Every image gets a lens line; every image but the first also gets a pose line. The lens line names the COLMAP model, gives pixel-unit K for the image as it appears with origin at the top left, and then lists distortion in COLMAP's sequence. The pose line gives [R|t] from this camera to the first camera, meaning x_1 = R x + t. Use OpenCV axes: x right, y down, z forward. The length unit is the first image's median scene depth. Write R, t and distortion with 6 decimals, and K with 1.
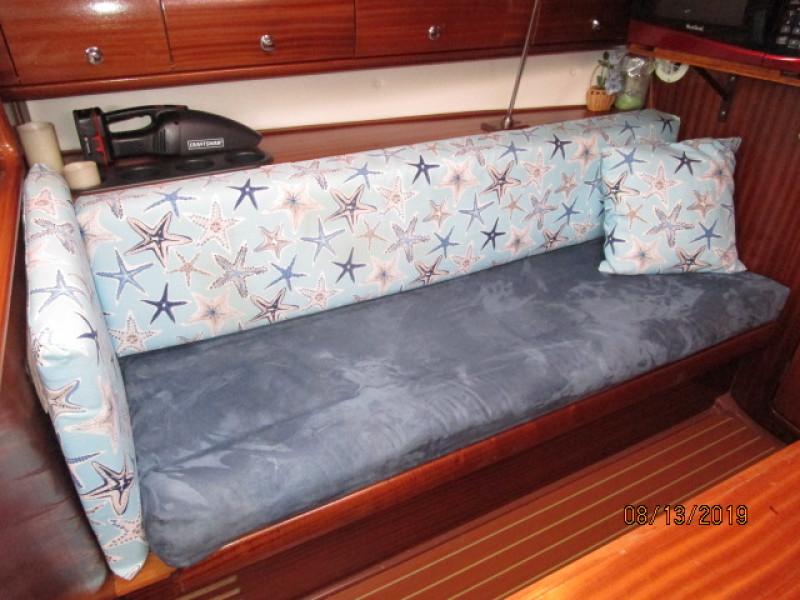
lens RADIAL K [[565.3, 0, 398.1], [0, 565.3, 297.8], [0, 0, 1]] dist [-0.034077, 0.011748]
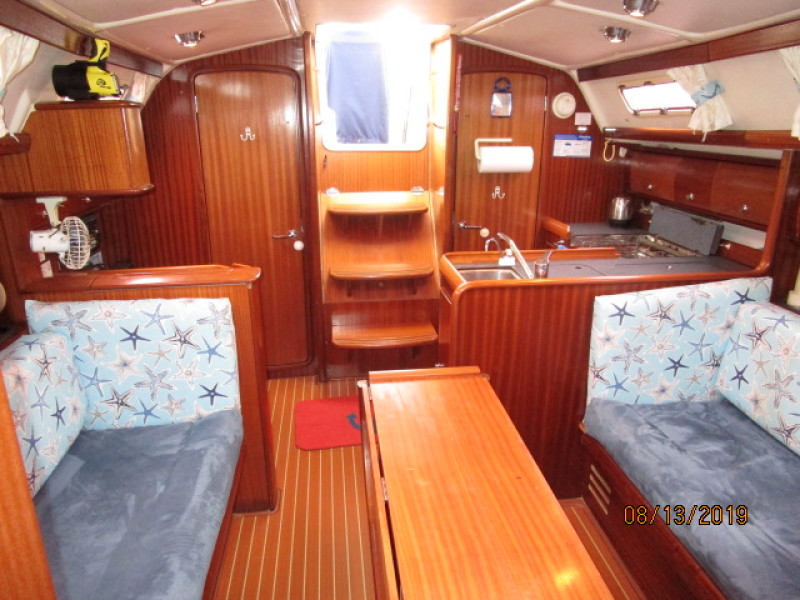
lens RADIAL K [[565.3, 0, 400.3], [0, 565.3, 302.7], [0, 0, 1]] dist [-0.034077, 0.011748]
pose [[-0.343500, 0.298899, -0.890319, 1.121250], [-0.504882, 0.740588, 0.443423, -0.318976], [0.791898, 0.601821, -0.103483, 0.274857]]
